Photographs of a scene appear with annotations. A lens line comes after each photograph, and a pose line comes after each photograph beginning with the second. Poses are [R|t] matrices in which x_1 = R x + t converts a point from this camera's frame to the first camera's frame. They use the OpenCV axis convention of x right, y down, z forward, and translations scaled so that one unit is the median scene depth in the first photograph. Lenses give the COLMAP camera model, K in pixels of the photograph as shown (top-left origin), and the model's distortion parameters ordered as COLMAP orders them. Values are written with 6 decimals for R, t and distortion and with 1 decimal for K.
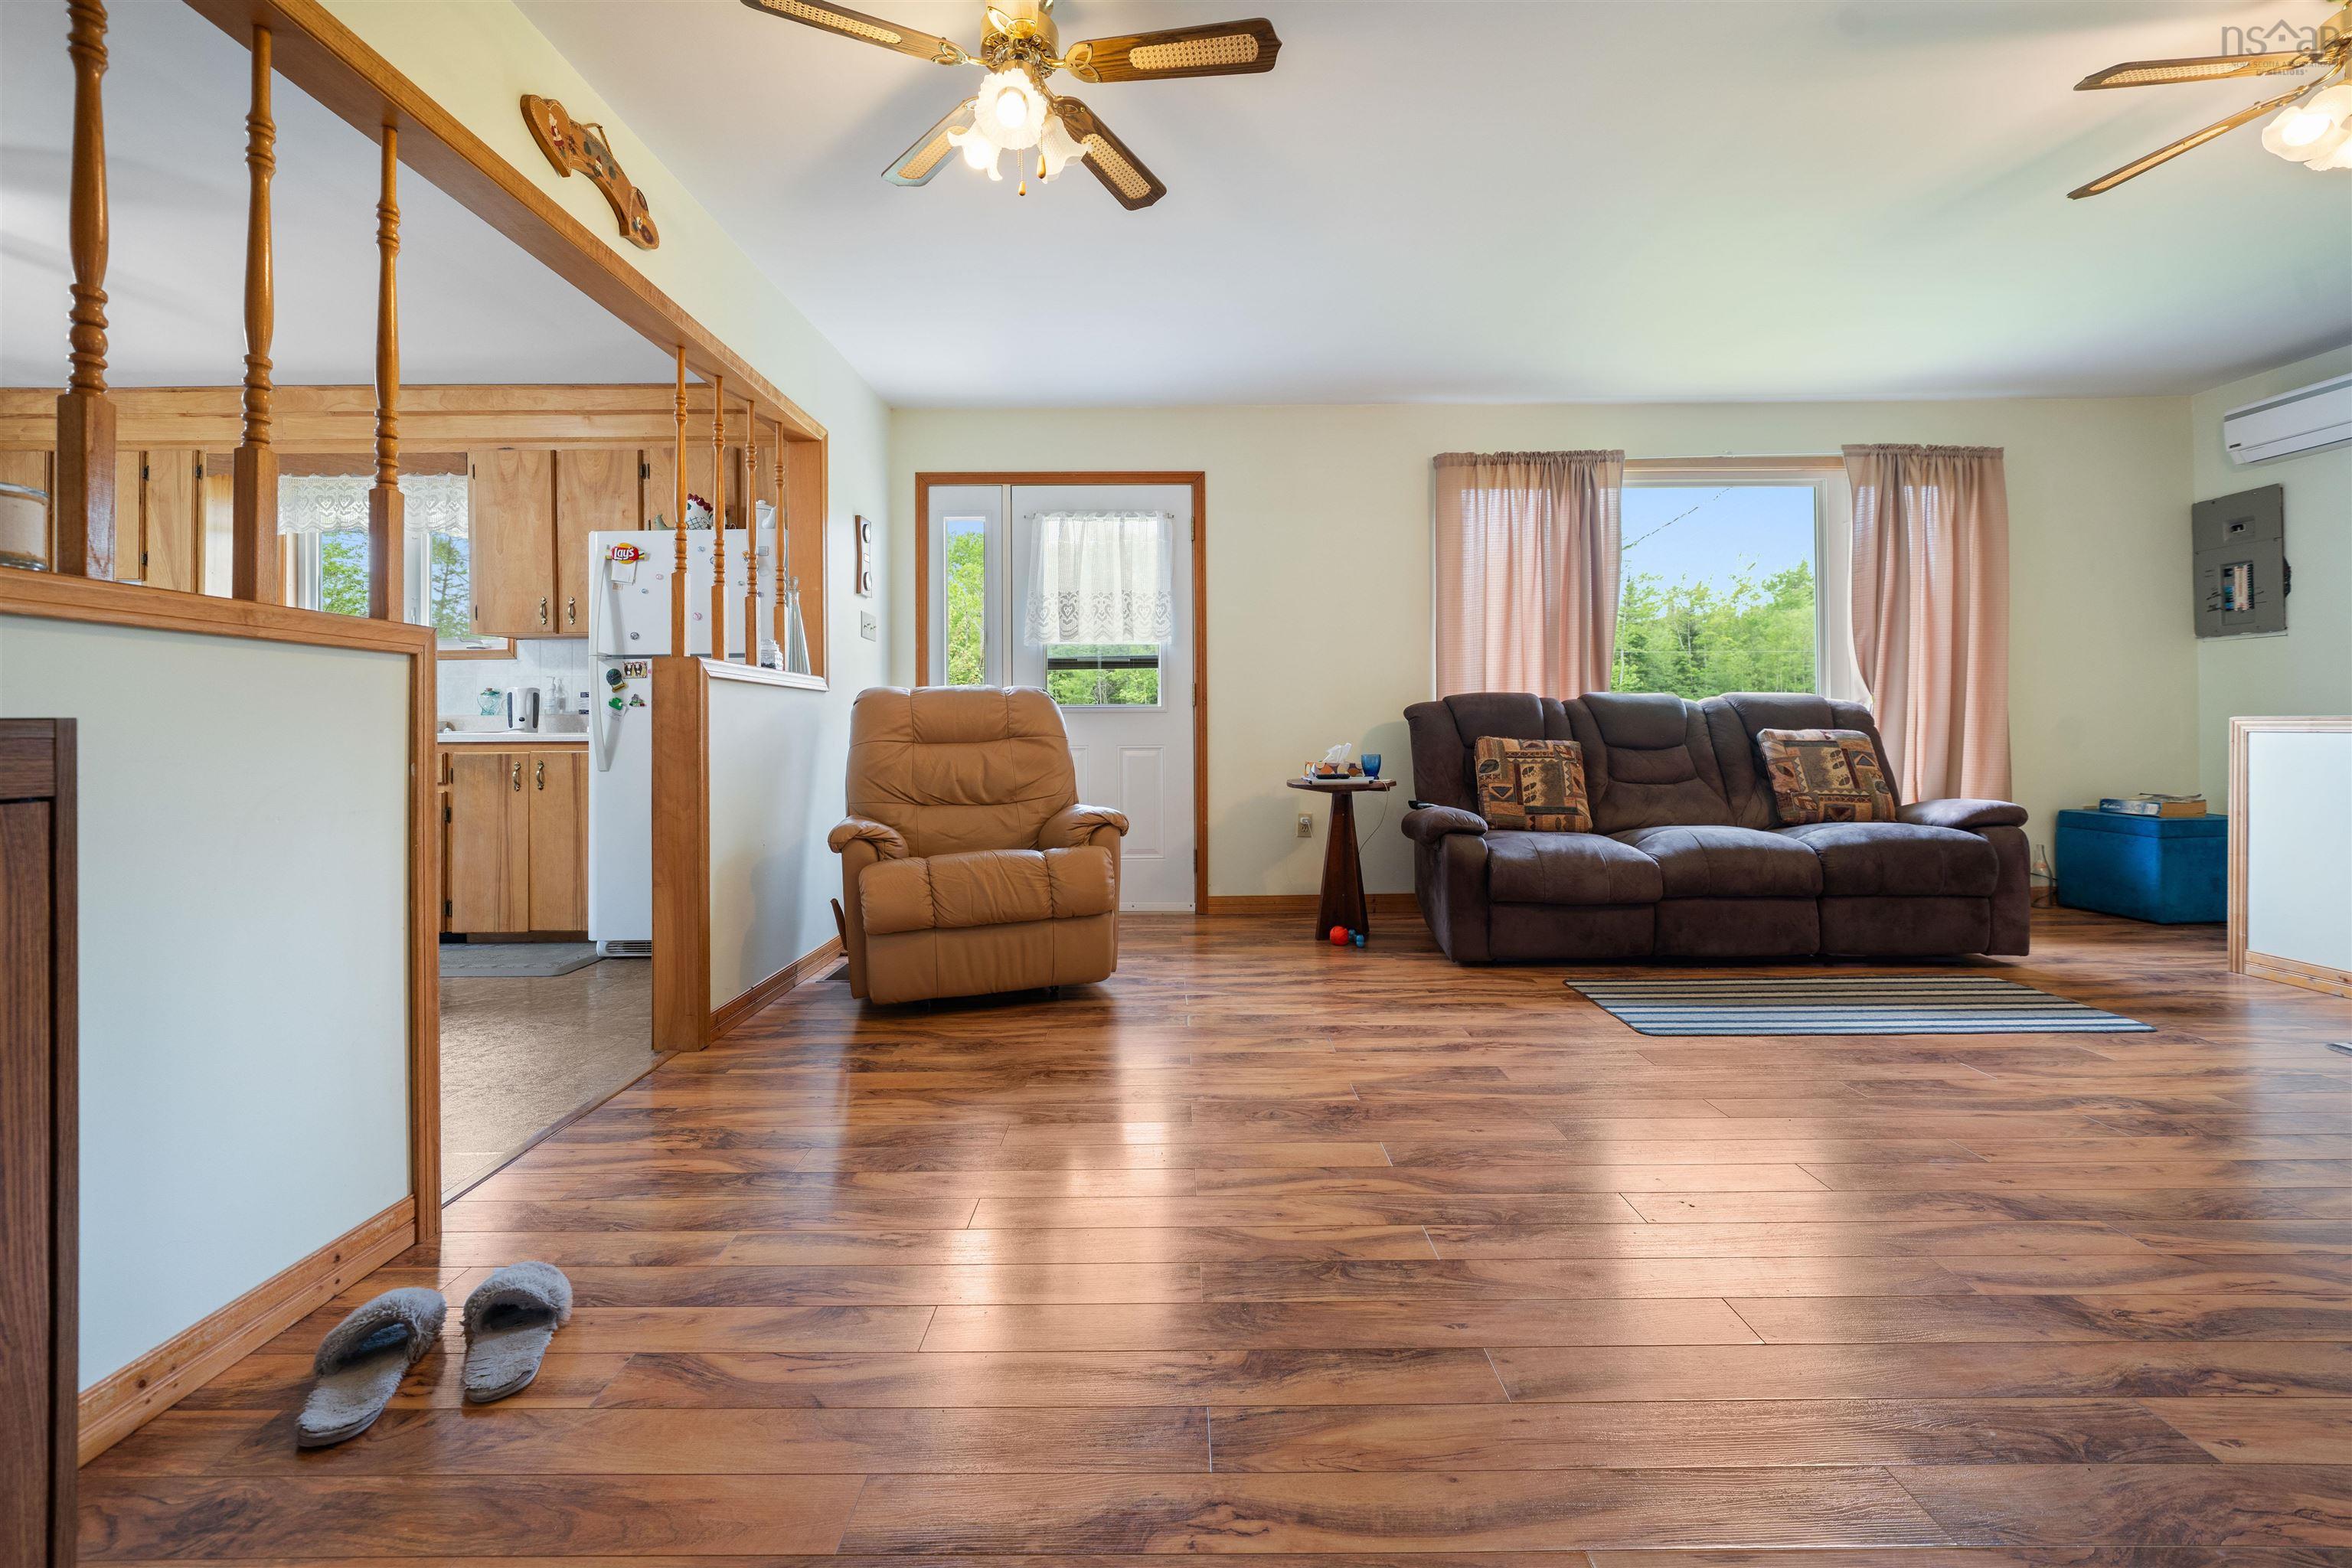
lens RADIAL K [[943.7, 0, 1181.5], [0, 943.7, 726.4], [0, 0, 1]] dist [-0.004896, 0.001489]
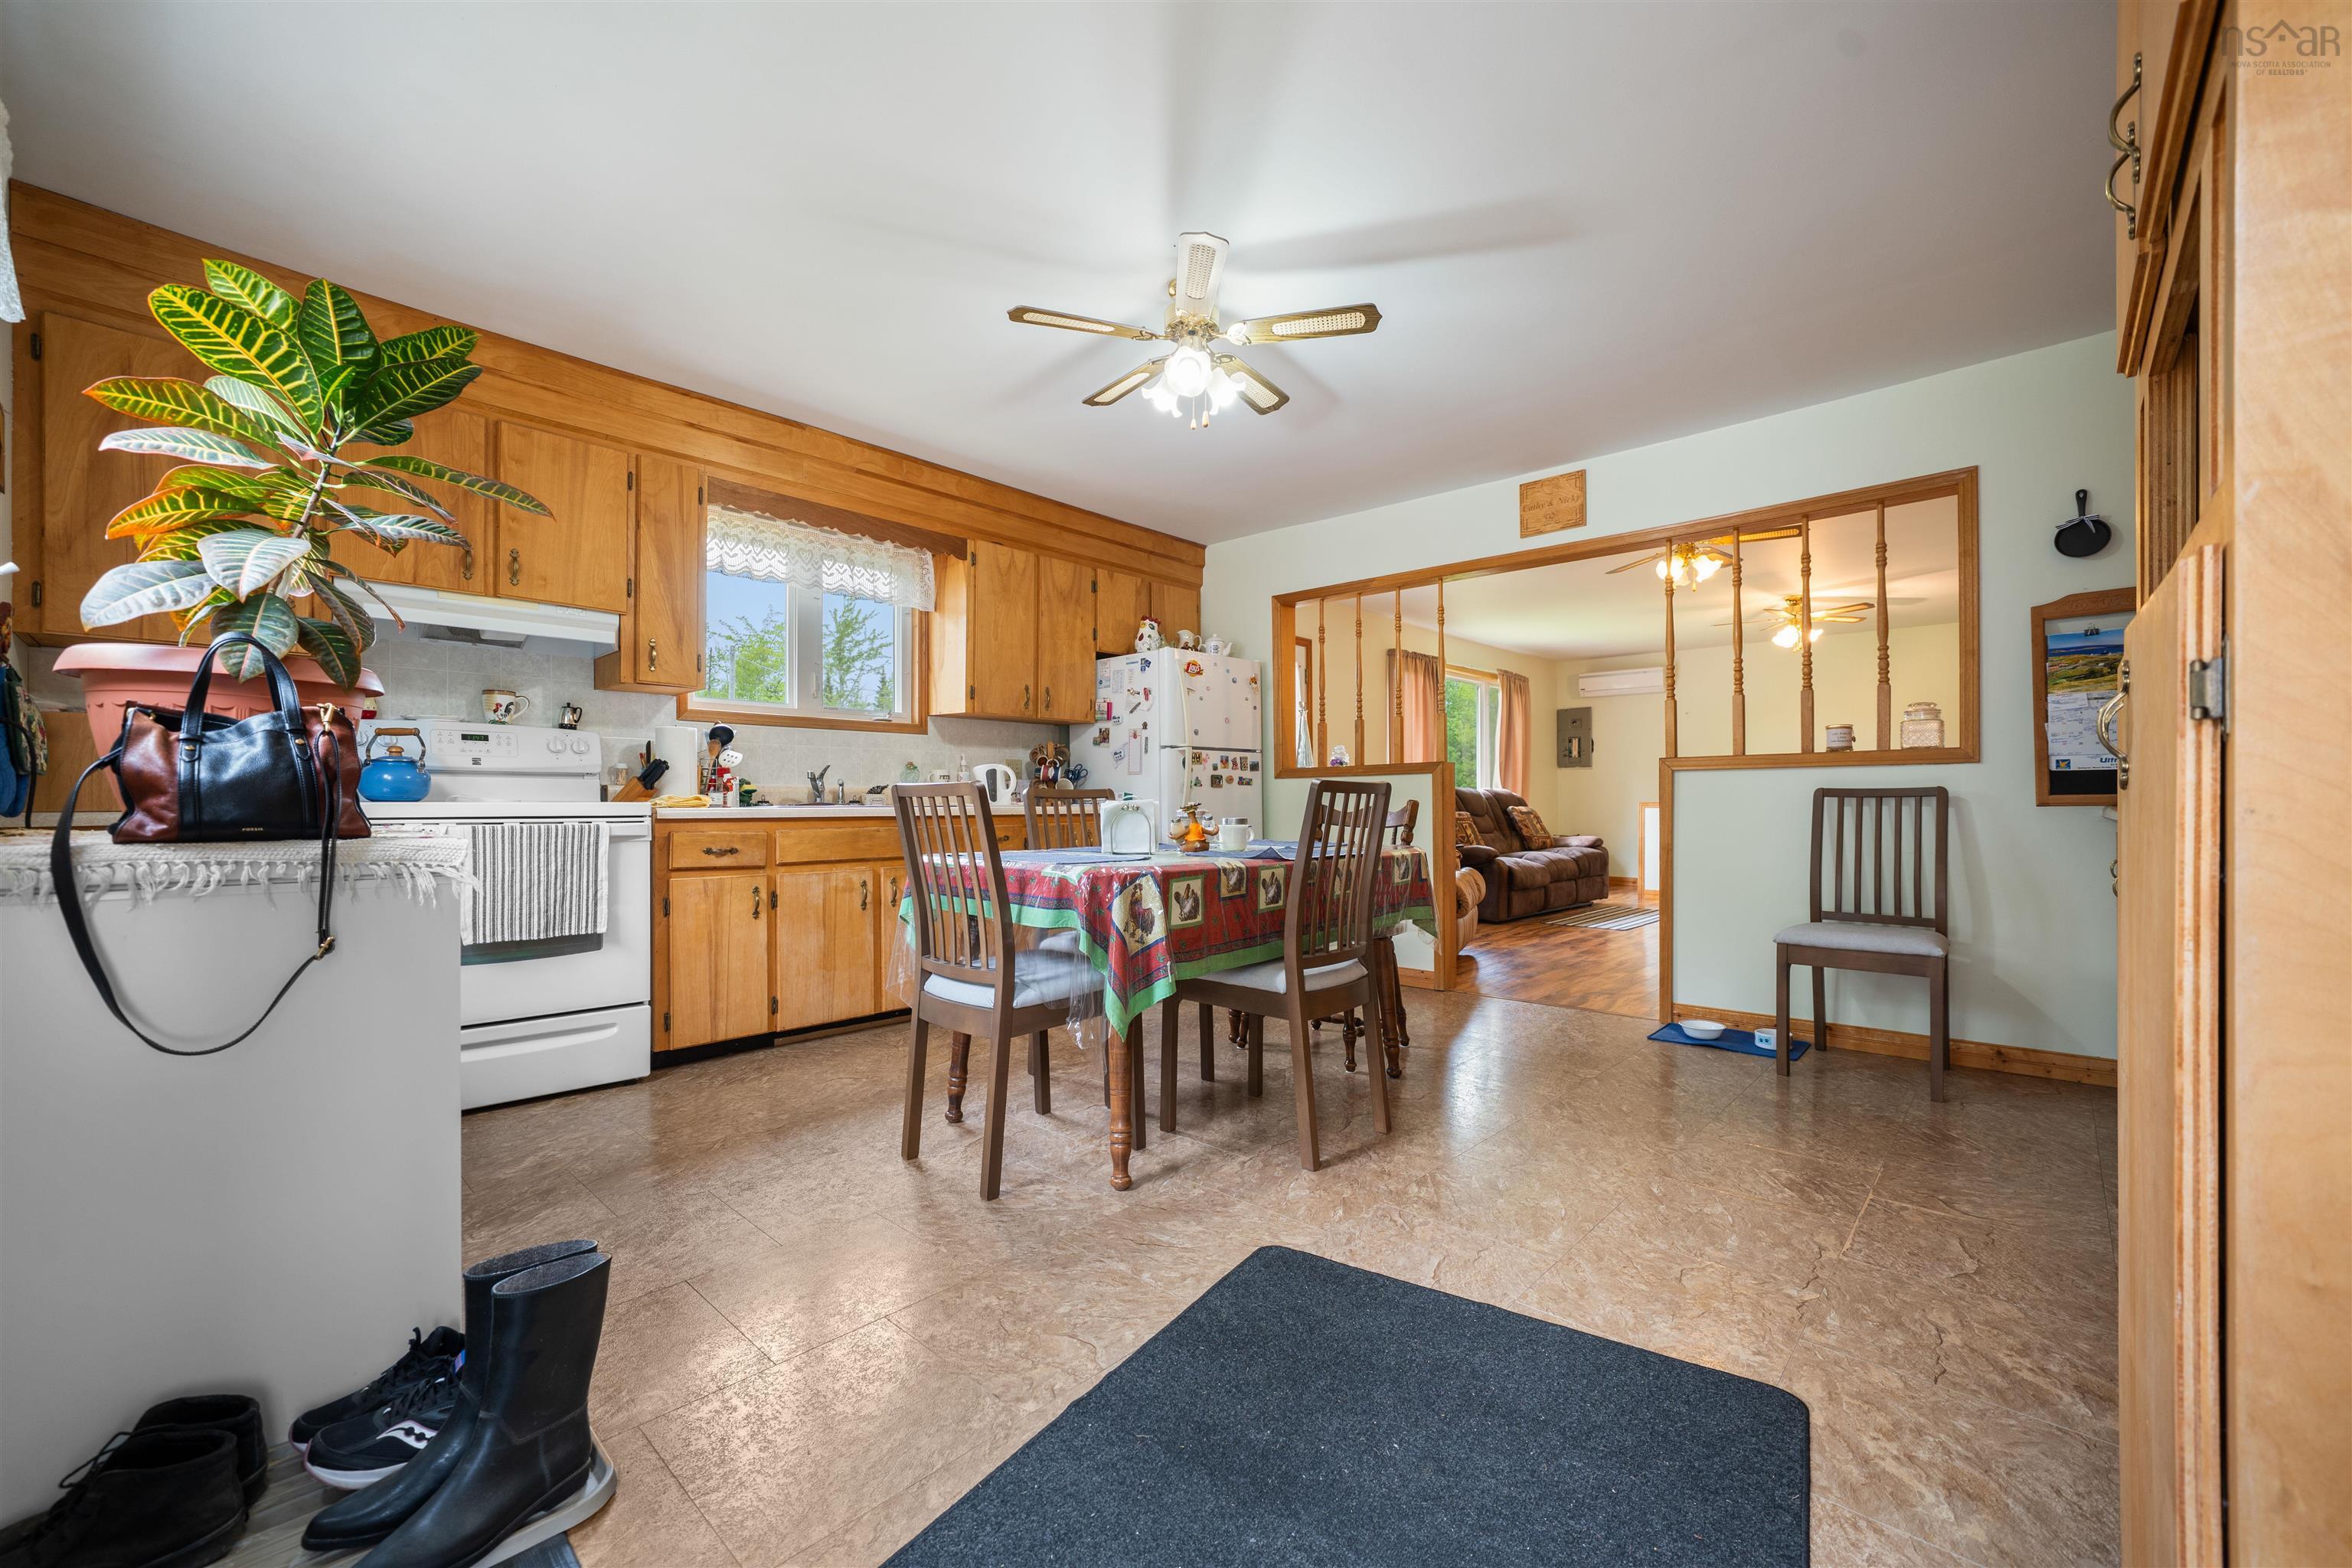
lens RADIAL K [[943.7, 0, 1171.8], [0, 943.7, 801.1], [0, 0, 1]] dist [-0.004896, 0.001489]
pose [[0.685192, 0.007077, 0.728328, -1.407894], [-0.005047, 0.999975, -0.004969, 0.005782], [-0.728345, -0.000271, 0.685211, 0.114334]]
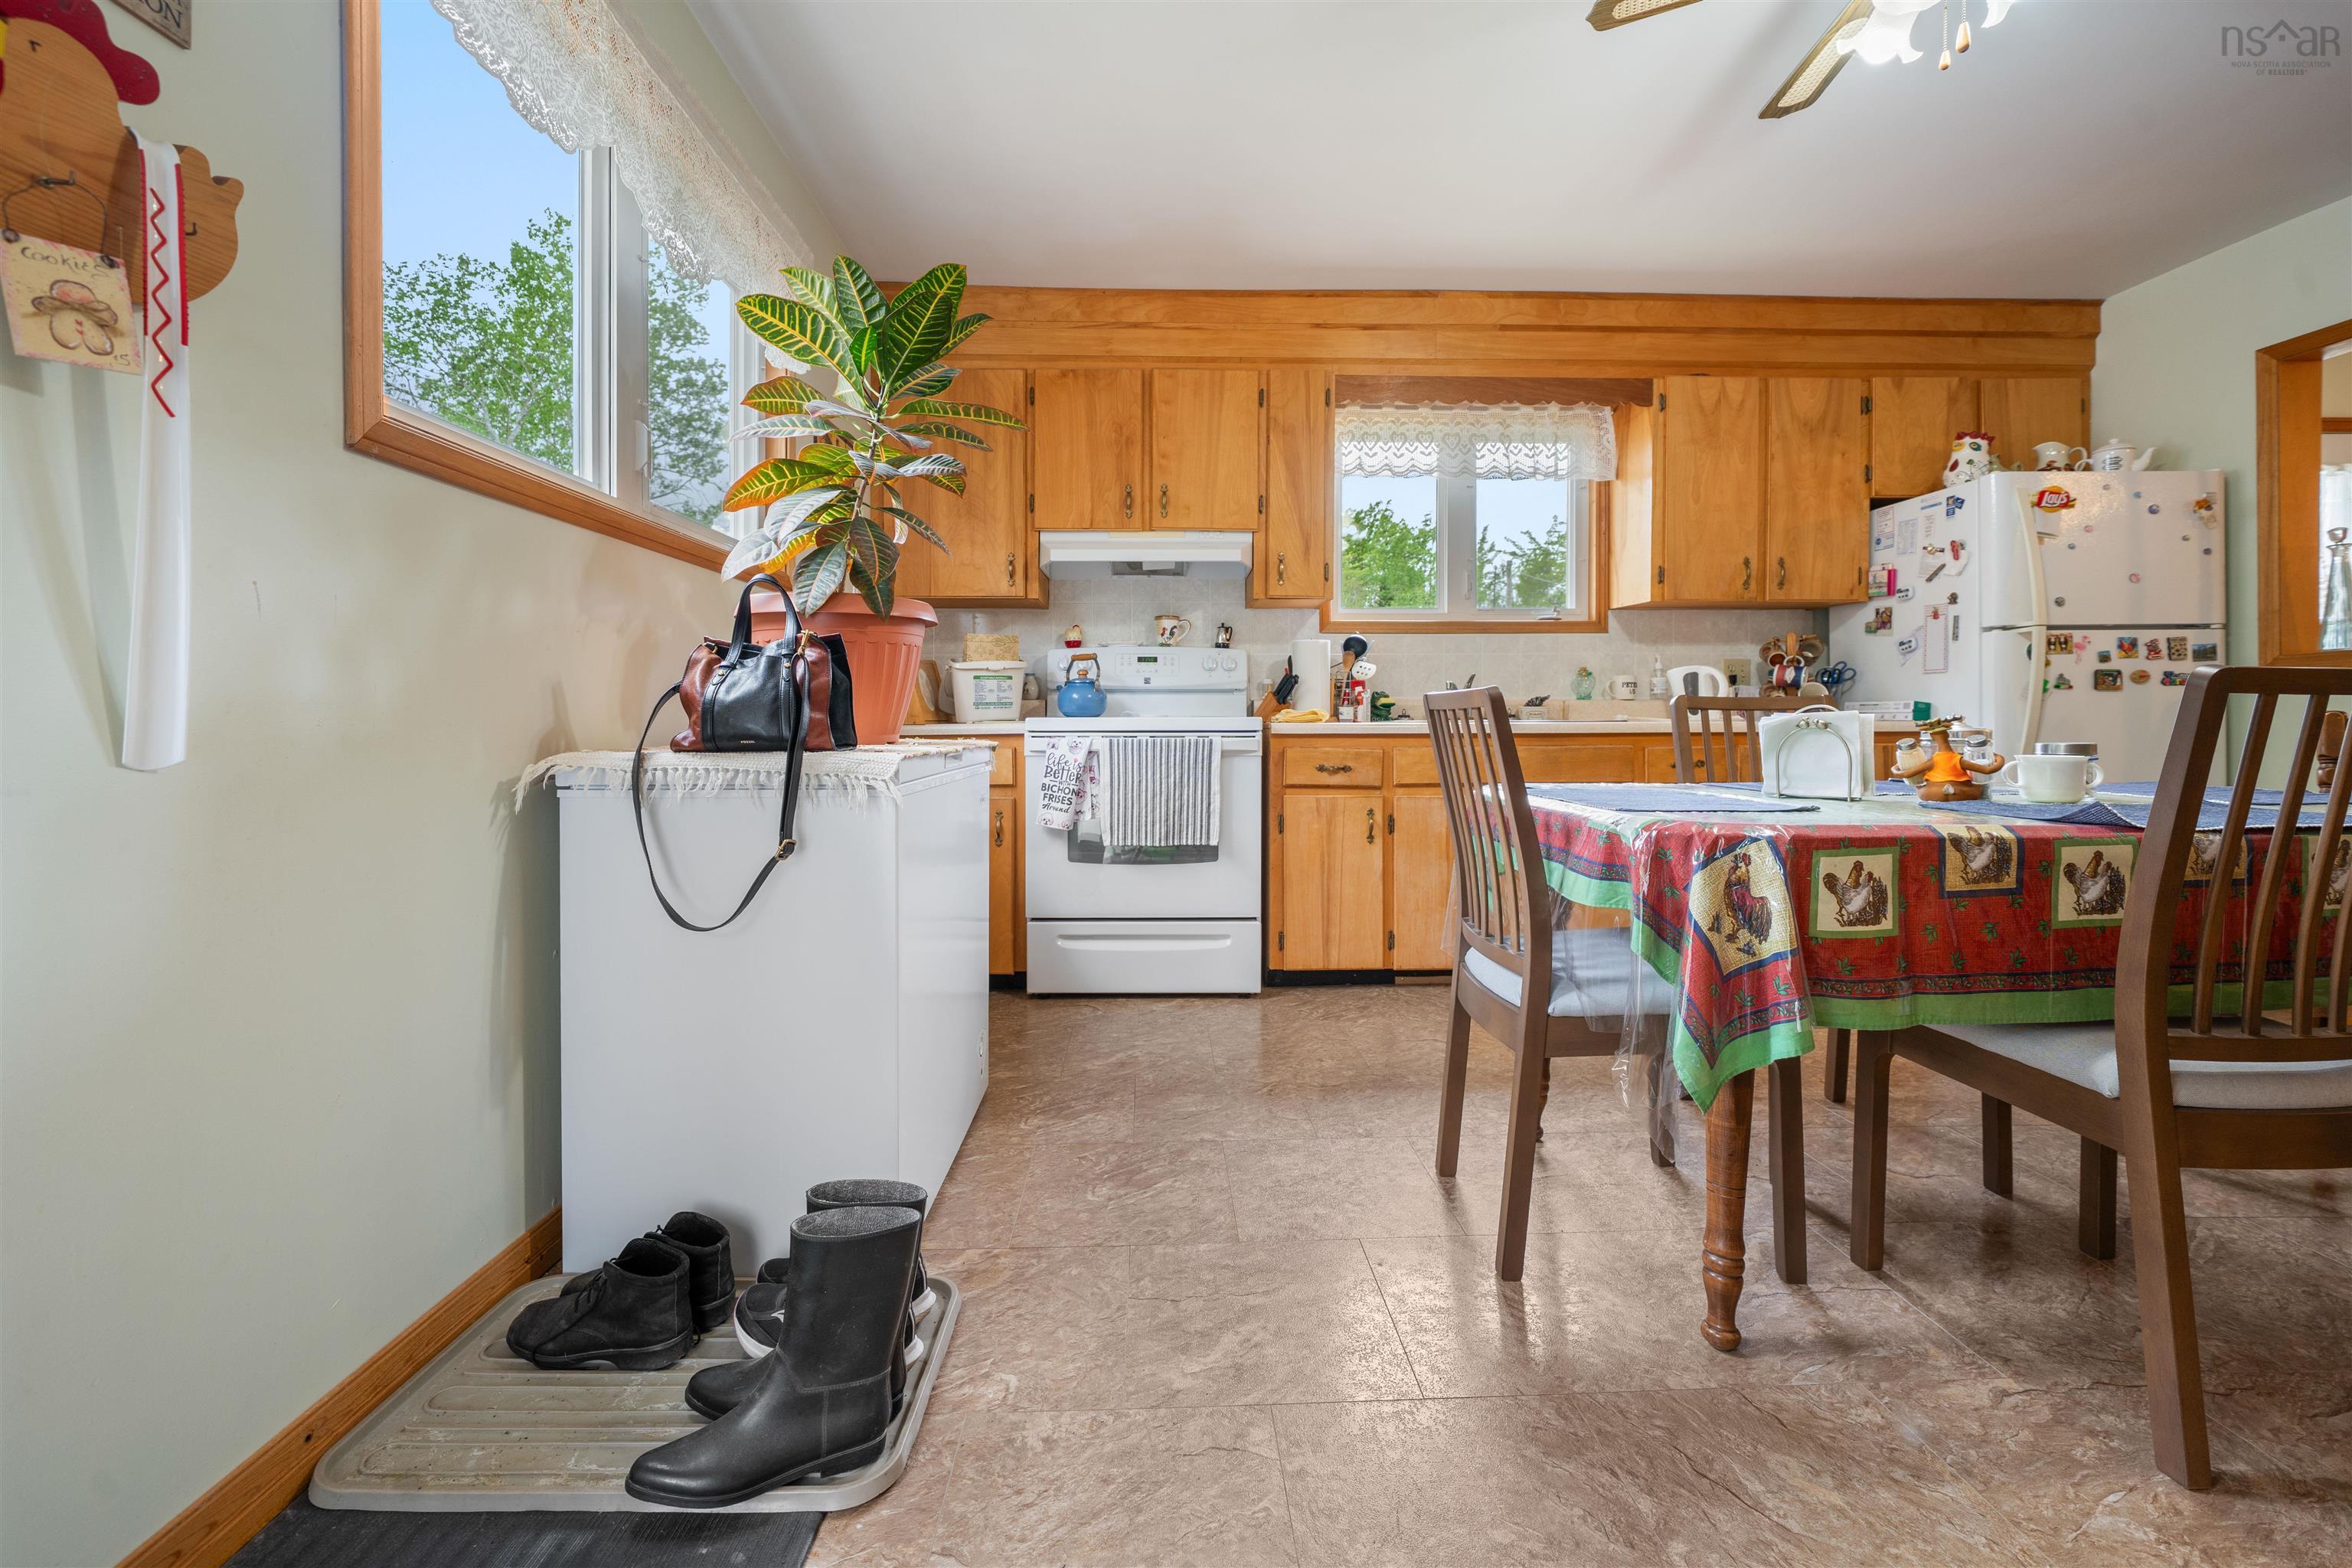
lens RADIAL K [[943.7, 0, 1221.5], [0, 943.7, 726.4], [0, 0, 1]] dist [-0.004896, 0.001489]
pose [[0.999602, 0.003106, 0.028052, -1.191116], [-0.003406, 0.999937, 0.010651, 0.004510], [-0.028017, -0.010742, 0.999550, 0.191889]]
